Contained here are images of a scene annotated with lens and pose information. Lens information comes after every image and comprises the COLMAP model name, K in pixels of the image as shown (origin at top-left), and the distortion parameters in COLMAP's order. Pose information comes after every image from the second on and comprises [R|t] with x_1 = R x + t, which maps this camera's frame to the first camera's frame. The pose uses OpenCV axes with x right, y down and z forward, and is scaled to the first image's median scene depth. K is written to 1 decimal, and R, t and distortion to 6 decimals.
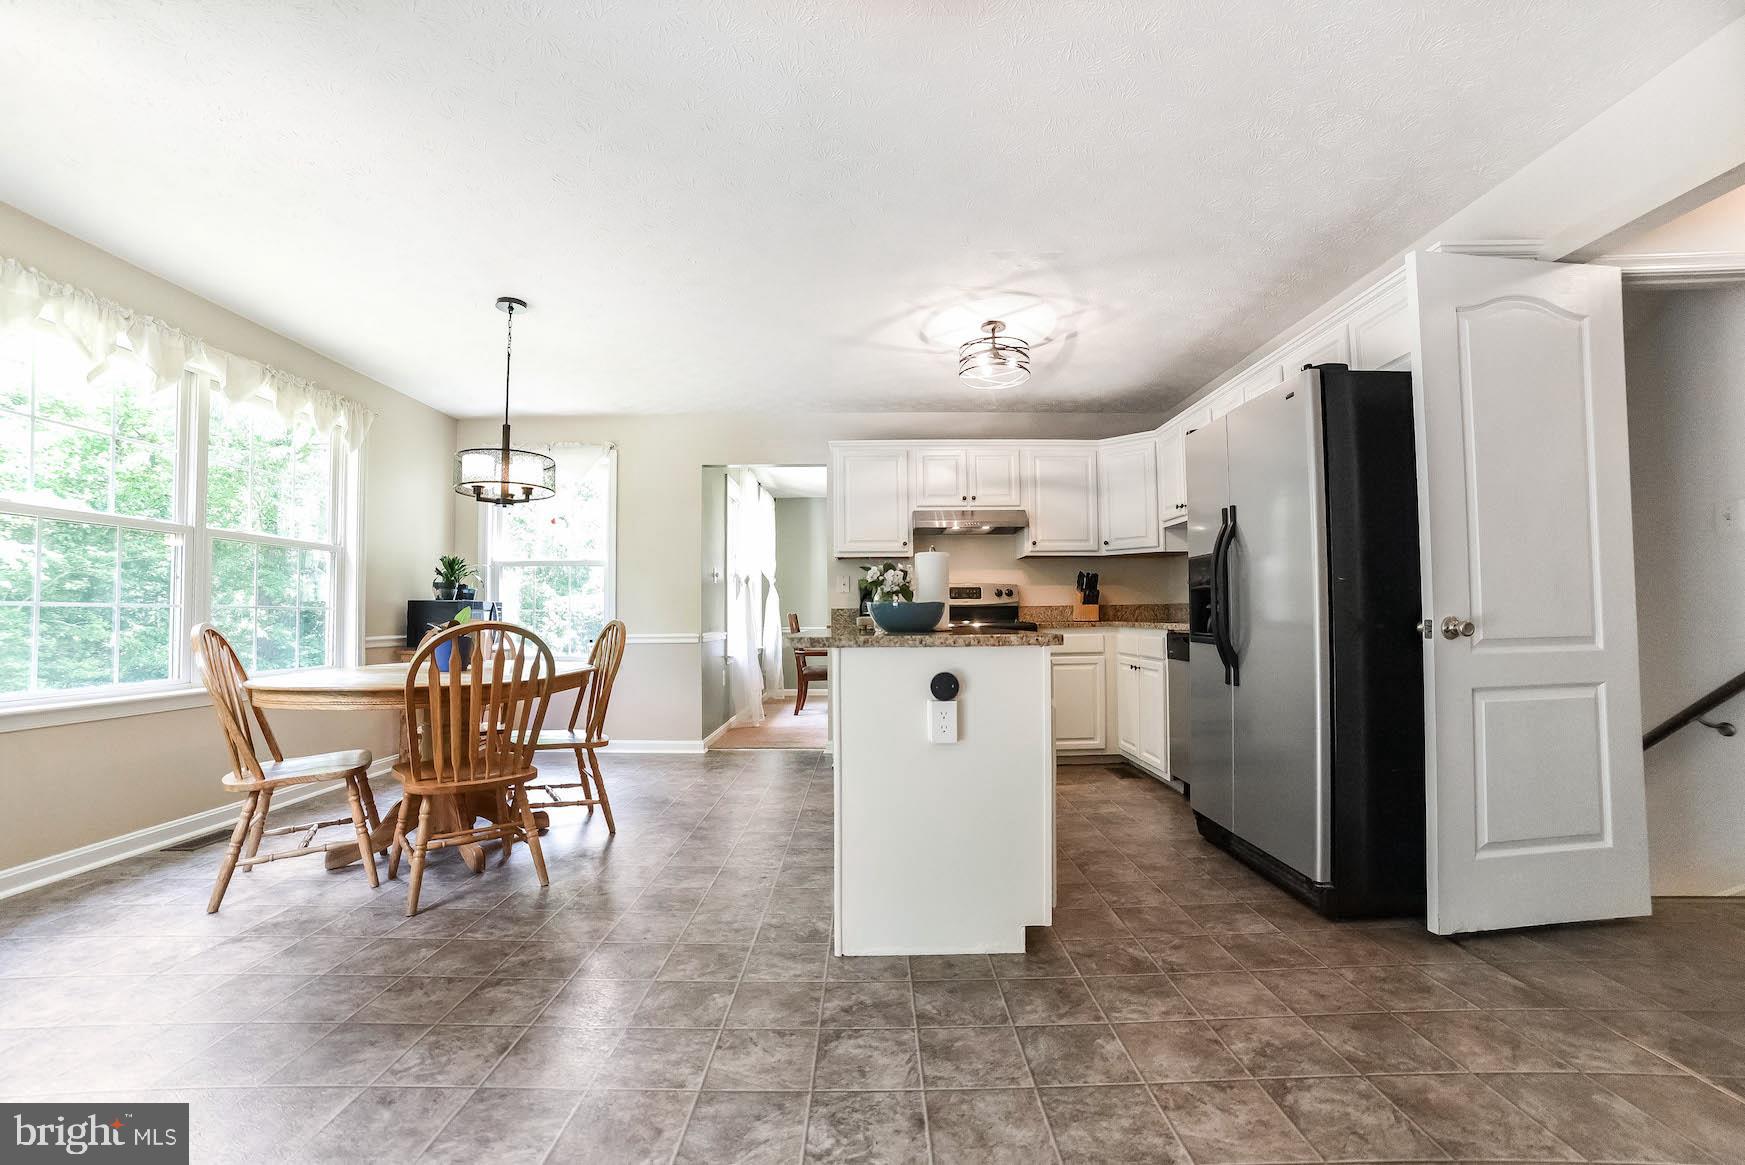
lens RADIAL K [[707.6, 0, 877.6], [0, 707.6, 571.0], [0, 0, 1]] dist [-0.034813, 0.007035]
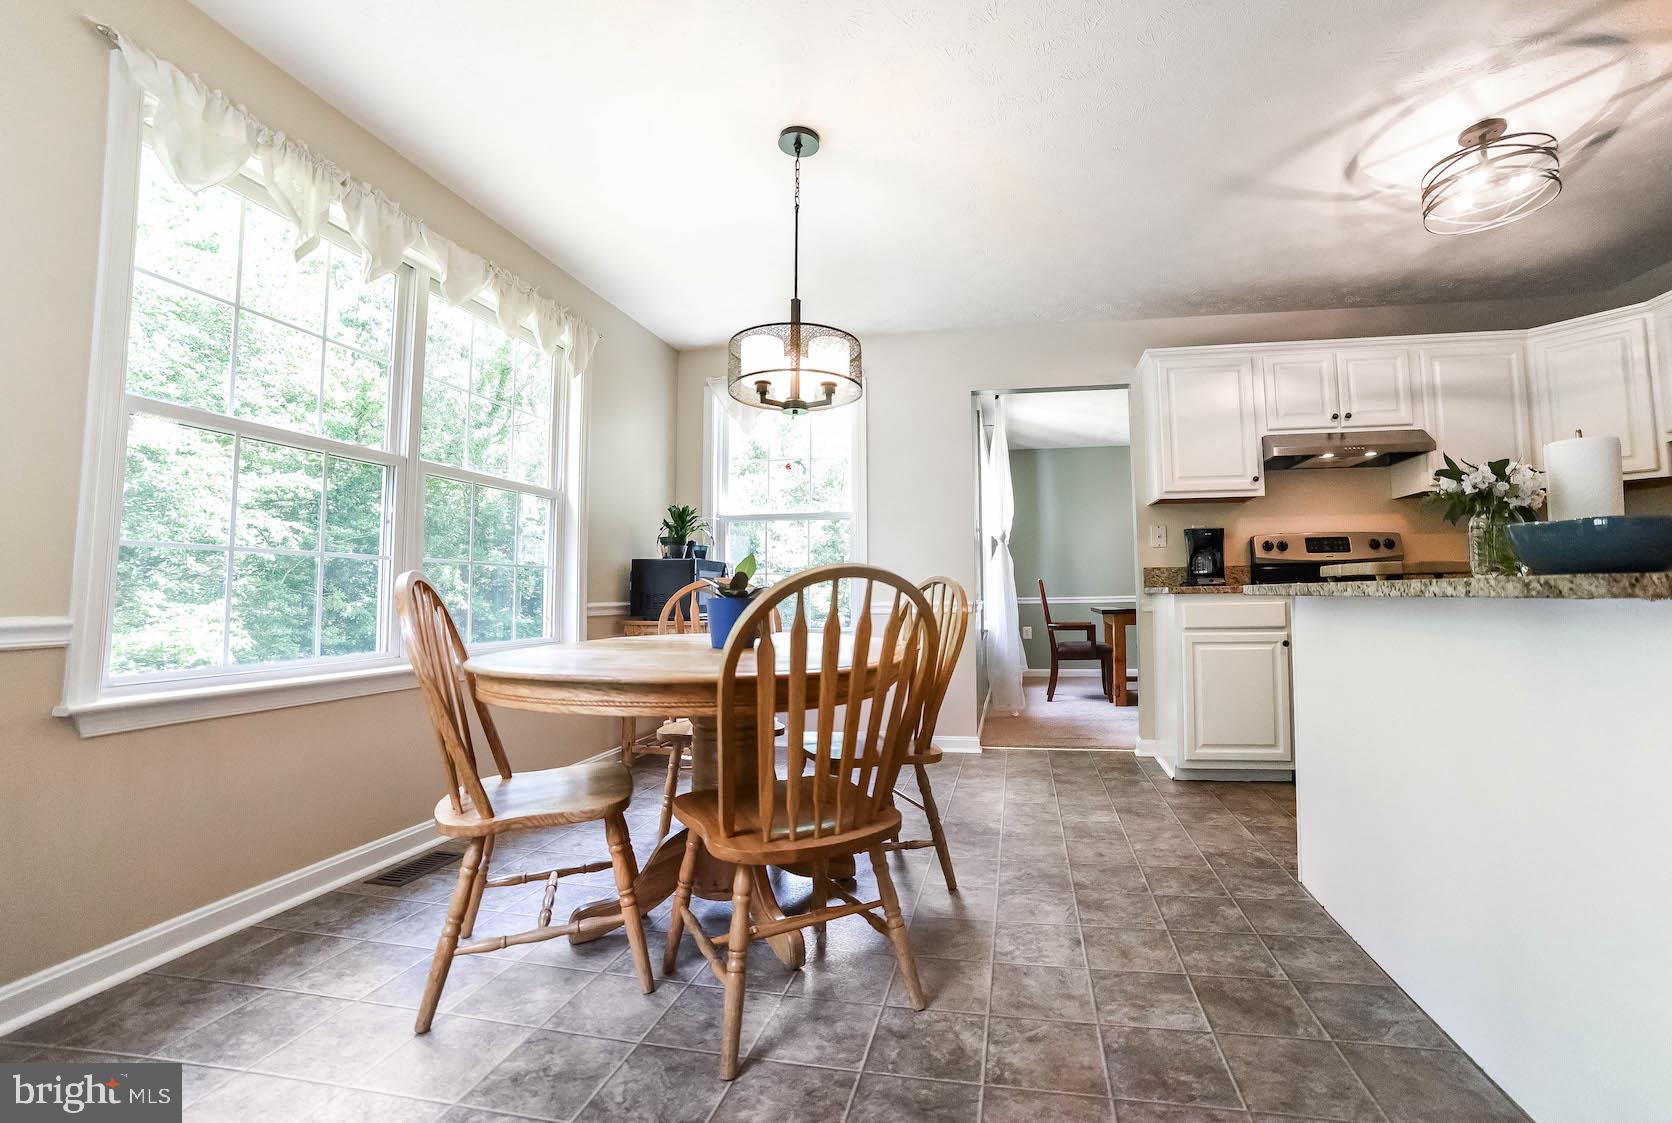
lens RADIAL K [[678.0, 0, 885.1], [0, 678.0, 527.2], [0, 0, 1]] dist [-0.034813, 0.007035]
pose [[0.986220, -0.015183, -0.164741, -0.287690], [0.010202, 0.999466, -0.031042, 0.038211], [0.165125, 0.028933, 0.985848, 0.300115]]
